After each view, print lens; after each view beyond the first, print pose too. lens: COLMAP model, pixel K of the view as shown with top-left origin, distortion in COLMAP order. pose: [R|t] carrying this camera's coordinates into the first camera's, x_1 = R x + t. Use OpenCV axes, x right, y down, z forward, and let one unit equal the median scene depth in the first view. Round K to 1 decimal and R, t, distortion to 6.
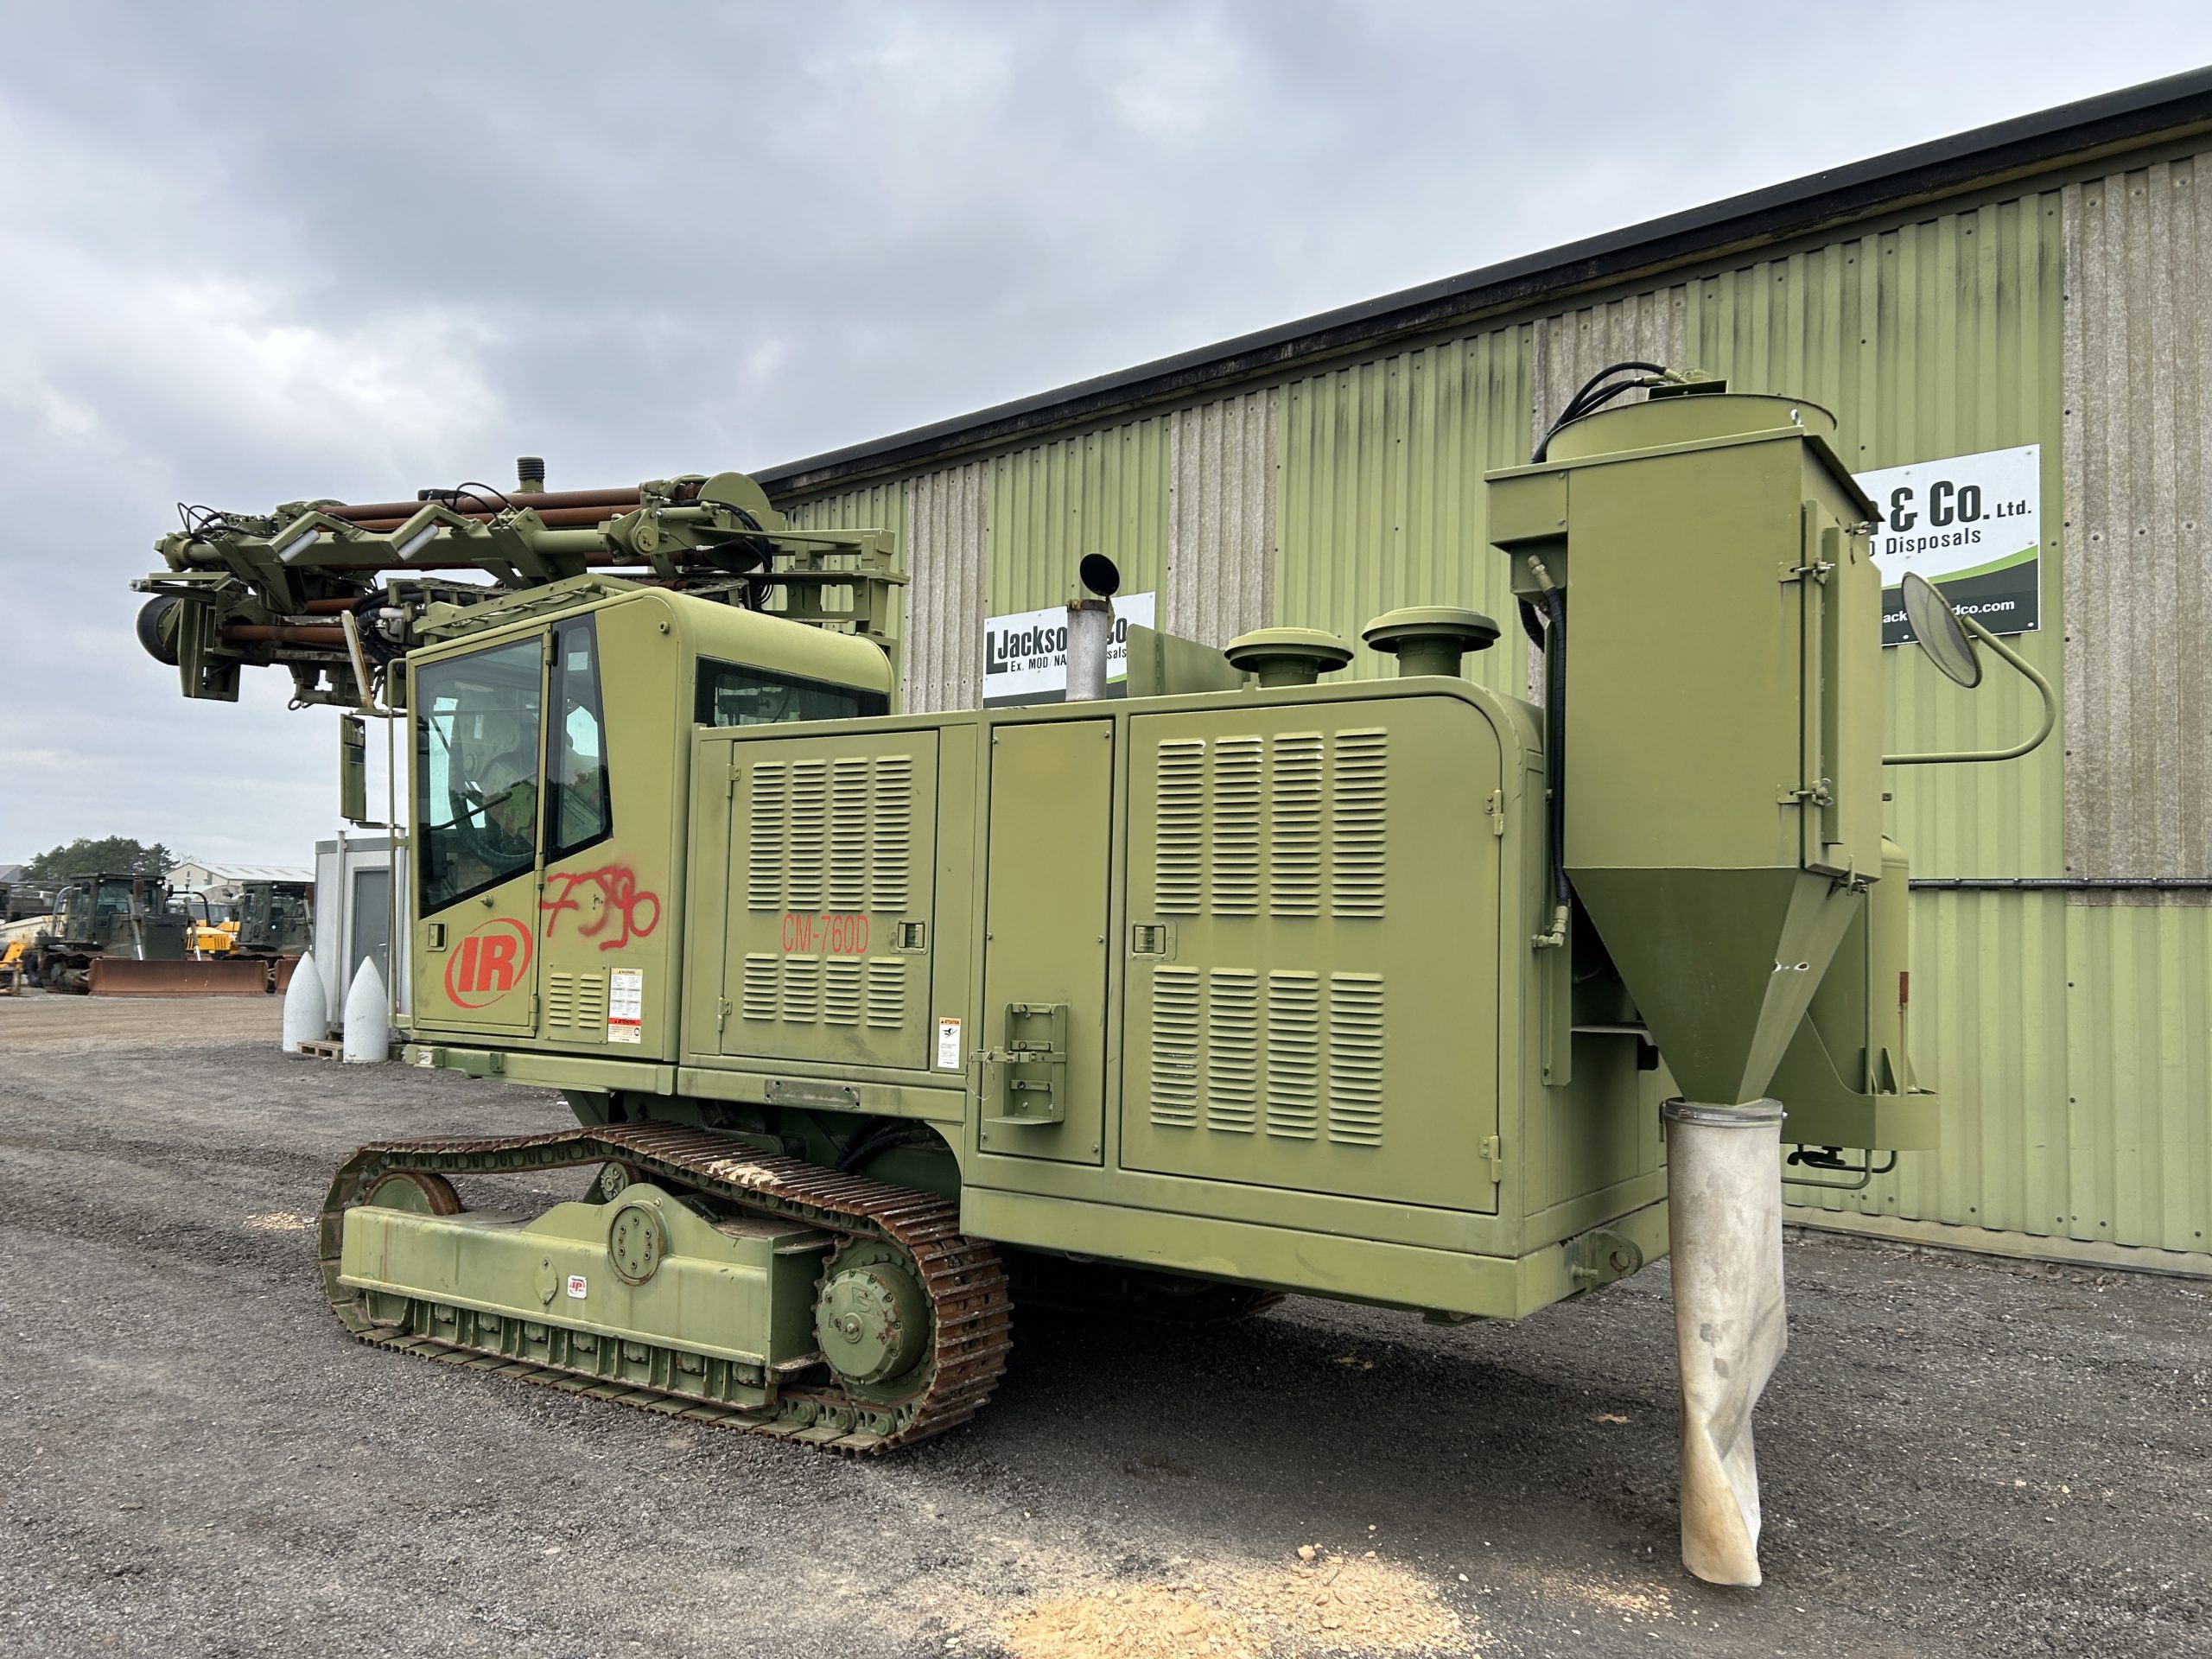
lens RADIAL K [[1658.5, 0, 1098.1], [0, 1658.5, 851.7], [0, 0, 1]] dist [0.067446, -0.076317]
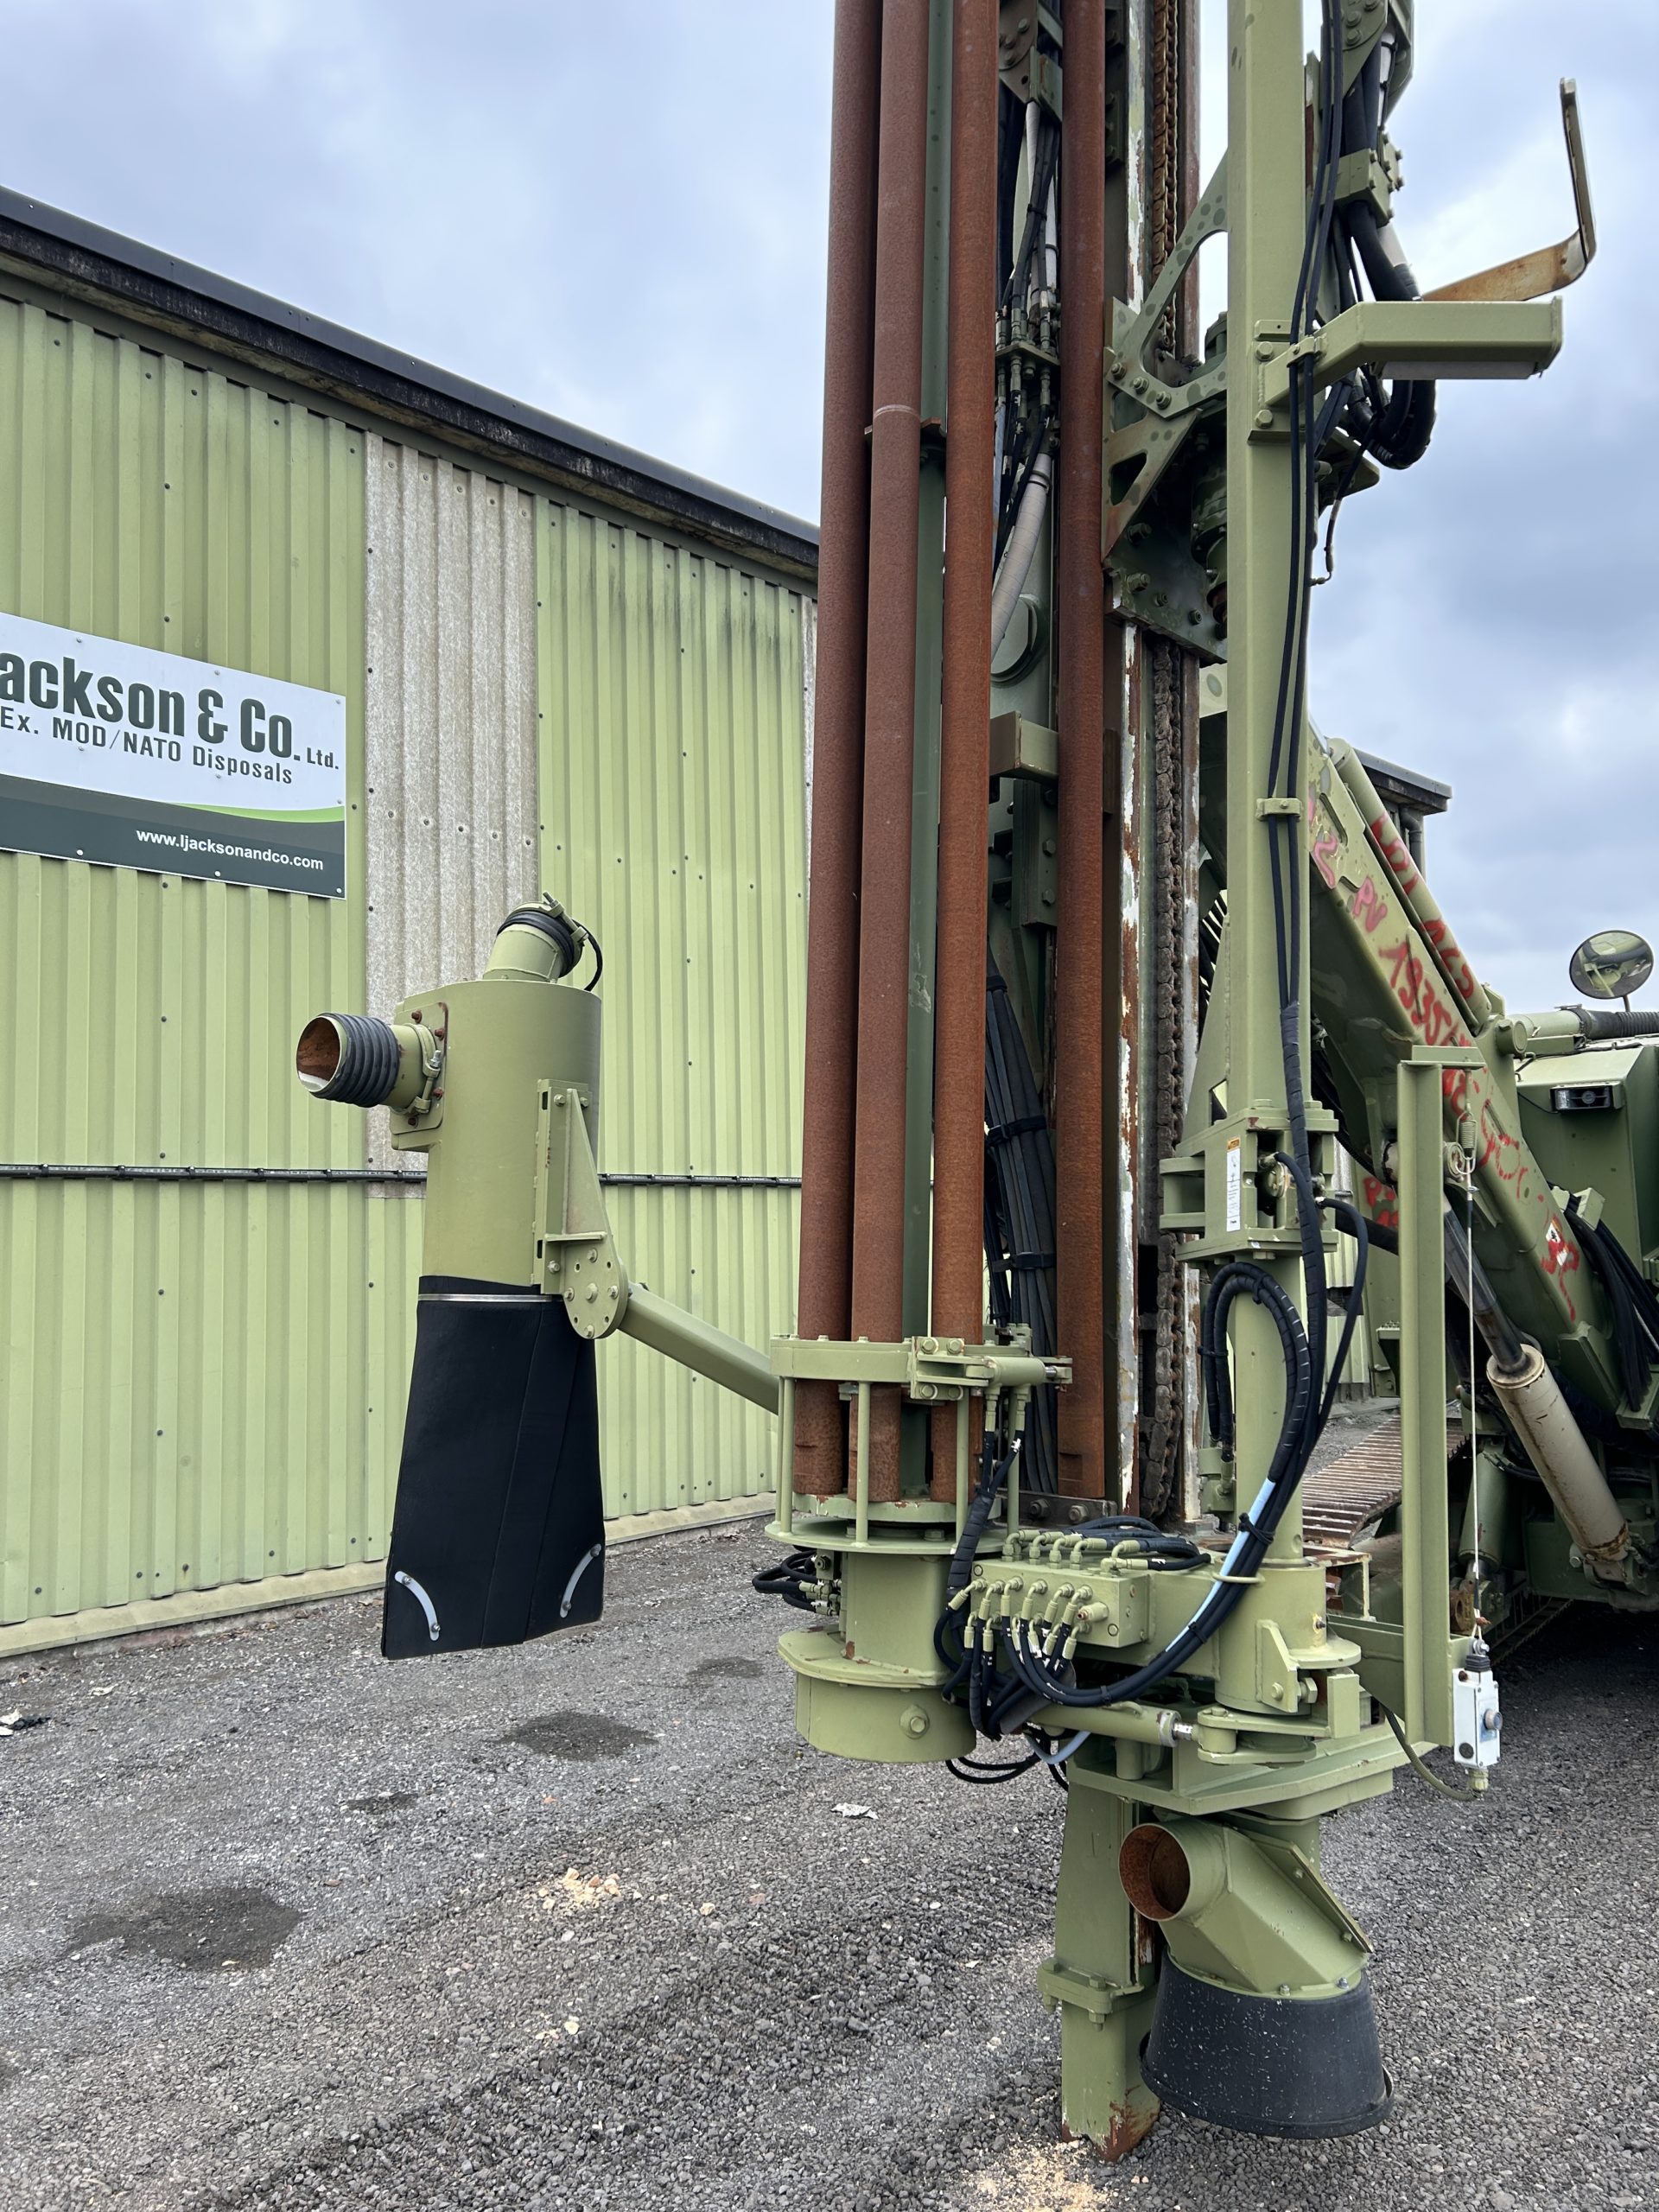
lens RADIAL K [[1658.5, 0, 827.5], [0, 1658.5, 1120.2], [0, 0, 1]] dist [0.067446, -0.076317]
pose [[0.051259, 0.044807, 0.997680, -0.325296], [-0.038216, 0.998349, -0.042874, 0.017243], [-0.997954, -0.035929, 0.052887, 0.676641]]
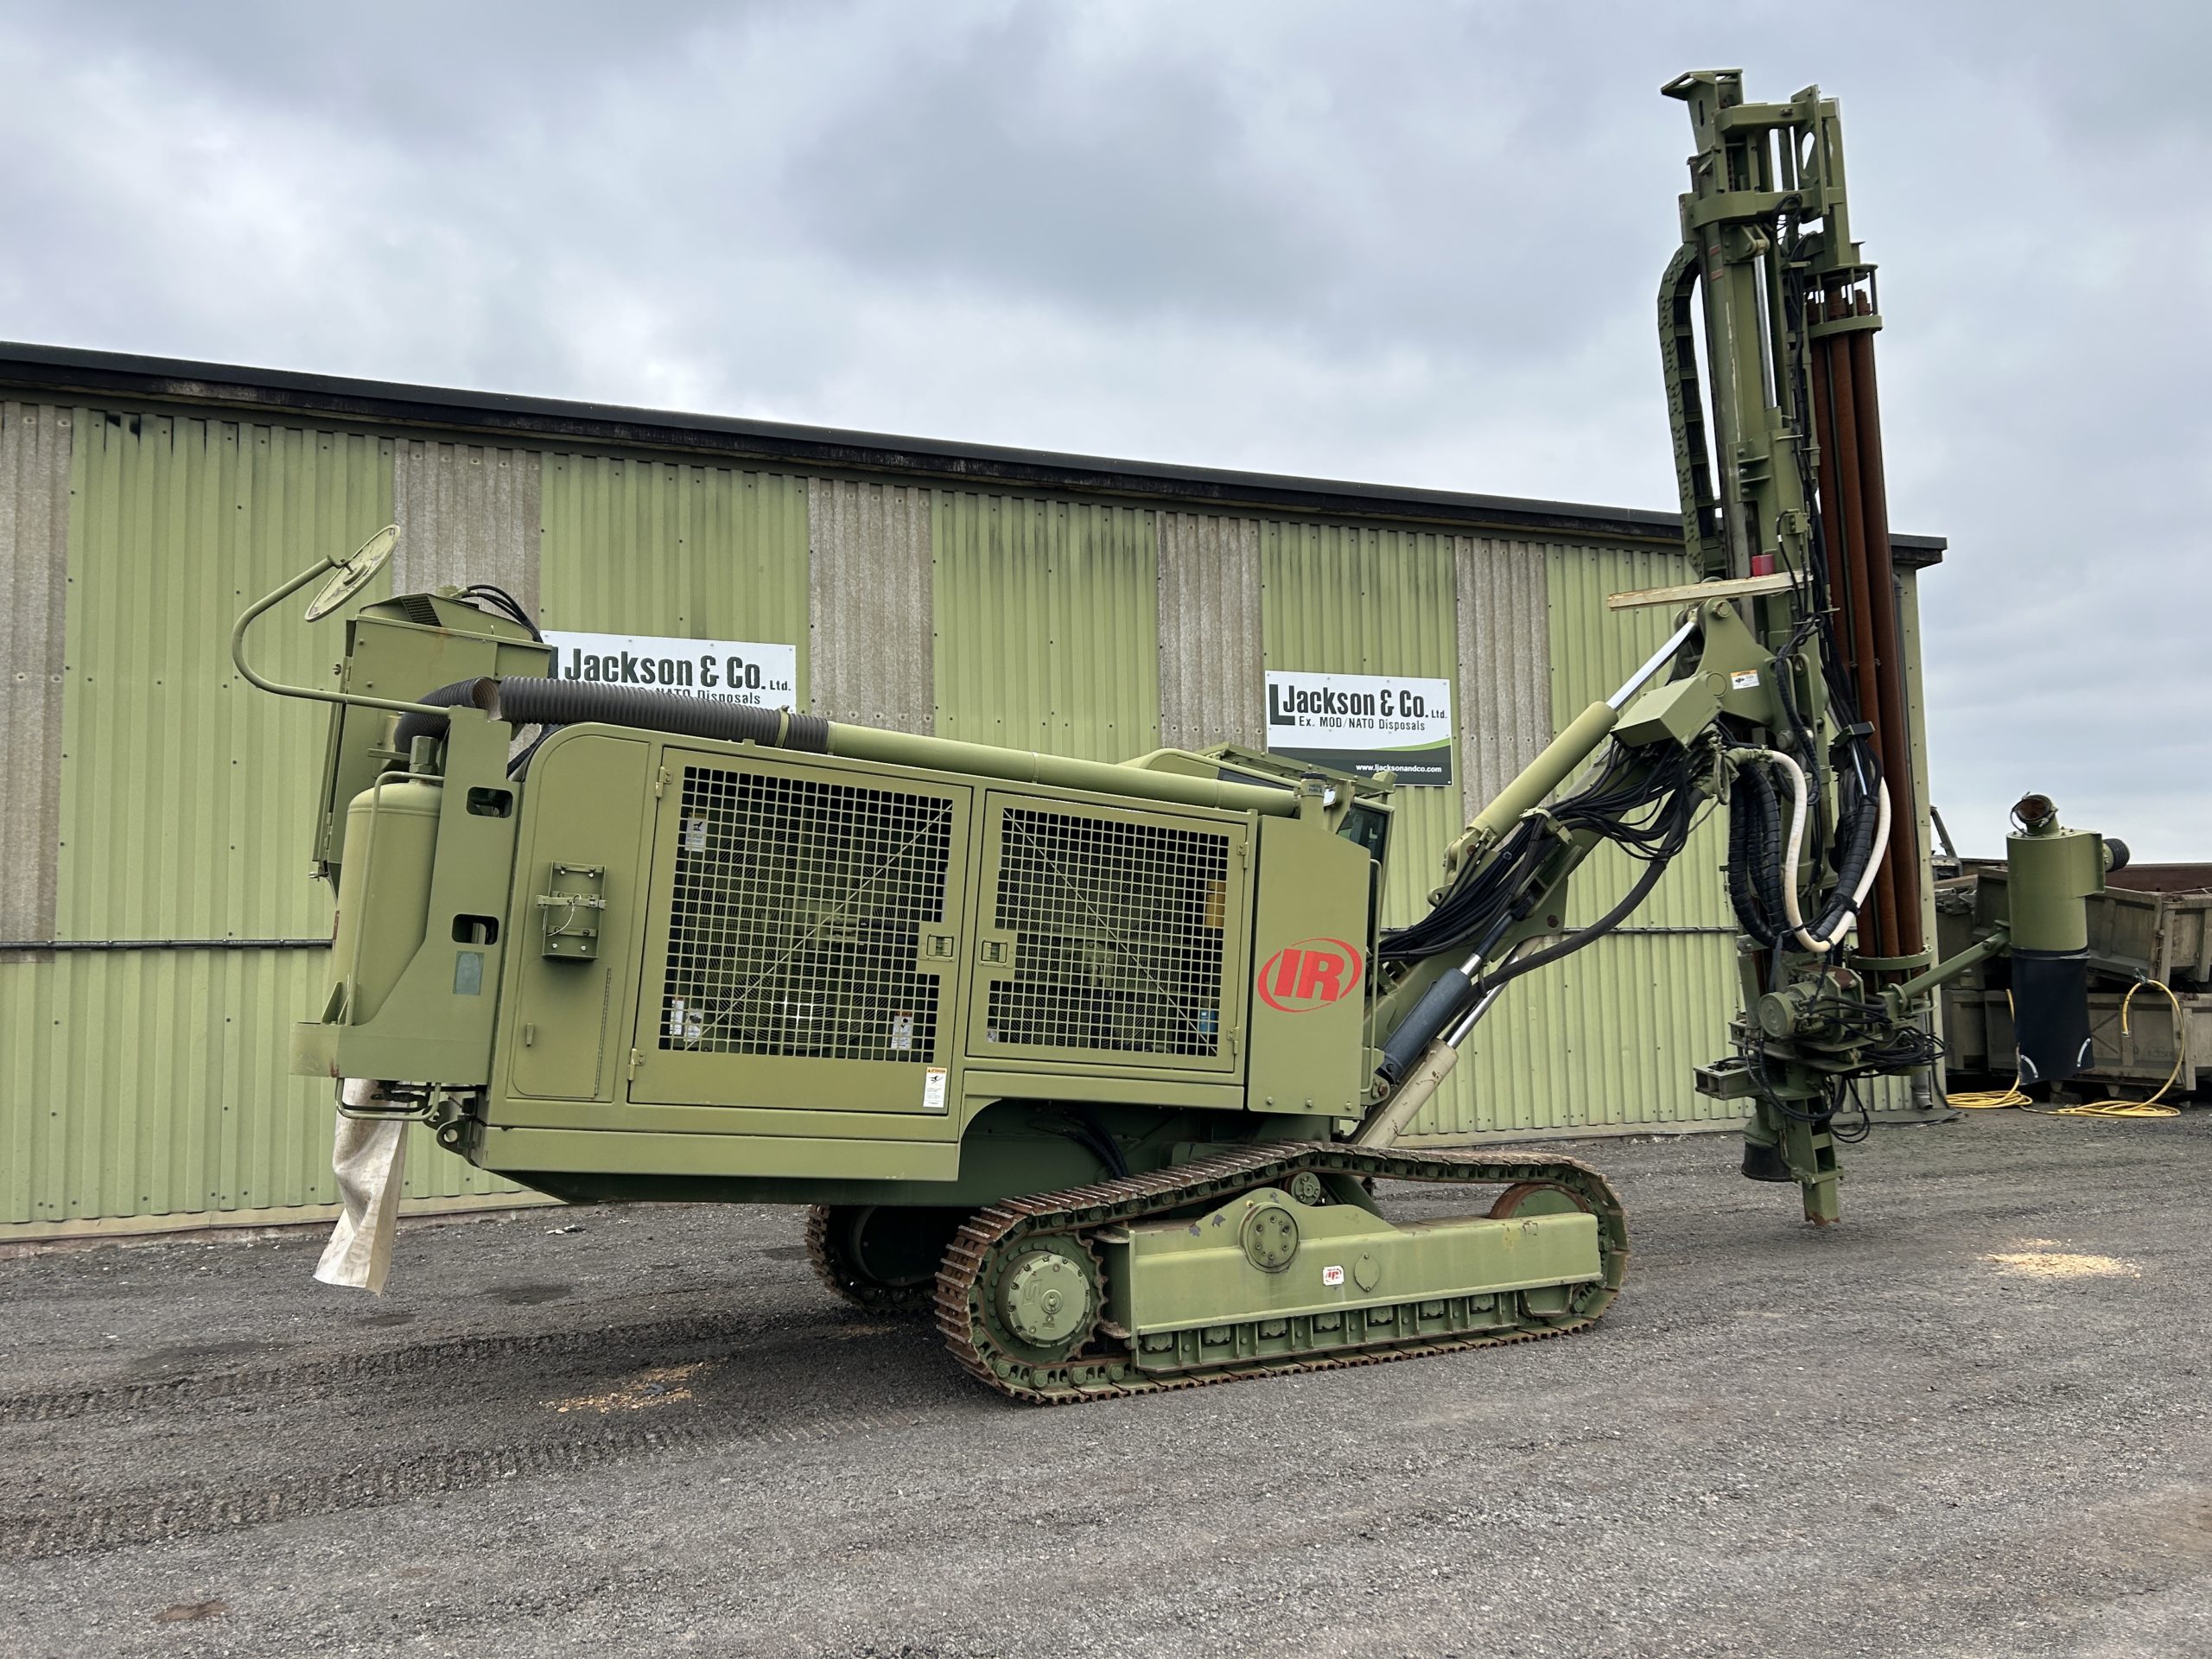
lens RADIAL K [[1658.5, 0, 1121.2], [0, 1658.5, 851.9], [0, 0, 1]] dist [0.067446, -0.076317]
pose [[0.457125, 0.039984, 0.888503, -1.121428], [-0.016666, 0.999199, -0.036391, 0.005332], [-0.889246, 0.001827, 0.457425, 0.508495]]
